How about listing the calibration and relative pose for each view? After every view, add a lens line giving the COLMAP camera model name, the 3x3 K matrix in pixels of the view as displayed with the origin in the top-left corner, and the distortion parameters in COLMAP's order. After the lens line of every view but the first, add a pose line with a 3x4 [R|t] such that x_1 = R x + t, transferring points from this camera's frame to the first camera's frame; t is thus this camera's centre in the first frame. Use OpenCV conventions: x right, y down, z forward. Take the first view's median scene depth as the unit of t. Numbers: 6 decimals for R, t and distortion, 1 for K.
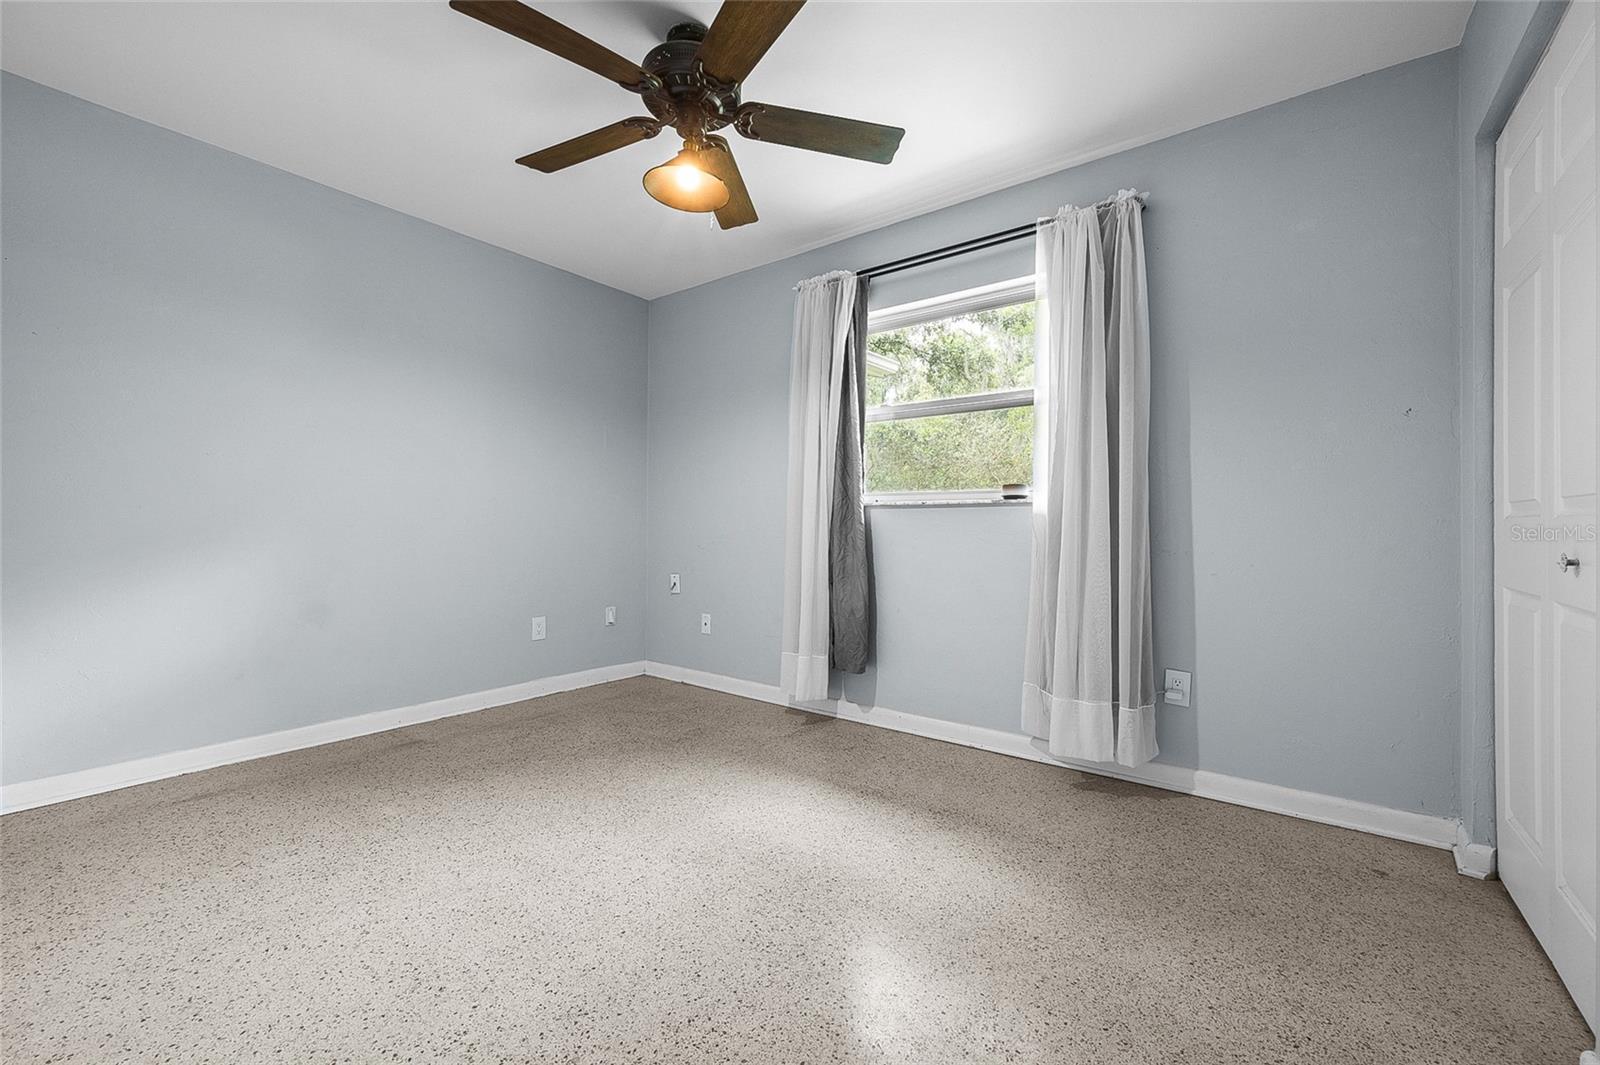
lens RADIAL K [[645.3, 0, 794.5], [0, 645.3, 533.4], [0, 0, 1]] dist [-0.004791, -0.000498]
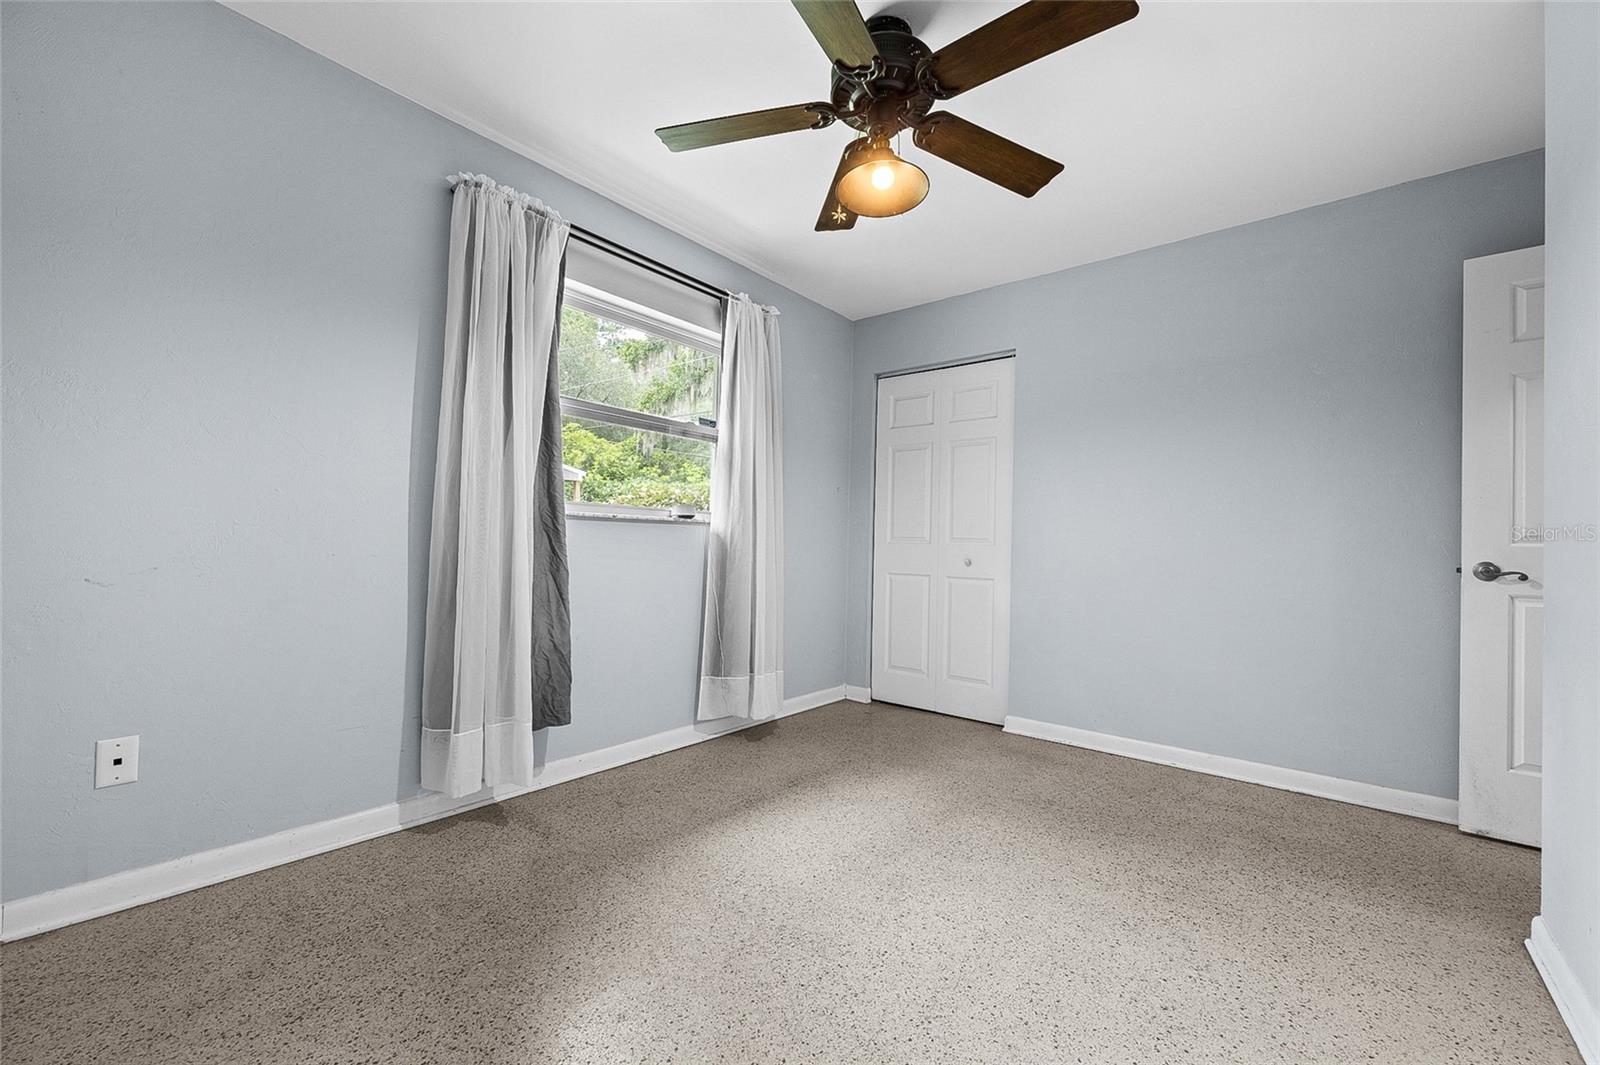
lens RADIAL K [[645.3, 0, 805.2], [0, 645.3, 541.8], [0, 0, 1]] dist [-0.004791, -0.000498]
pose [[0.022935, 0.000047, 0.999737, -0.909840], [-0.013954, 0.999903, 0.000273, -0.018211], [-0.999640, -0.013957, 0.022933, 0.892943]]
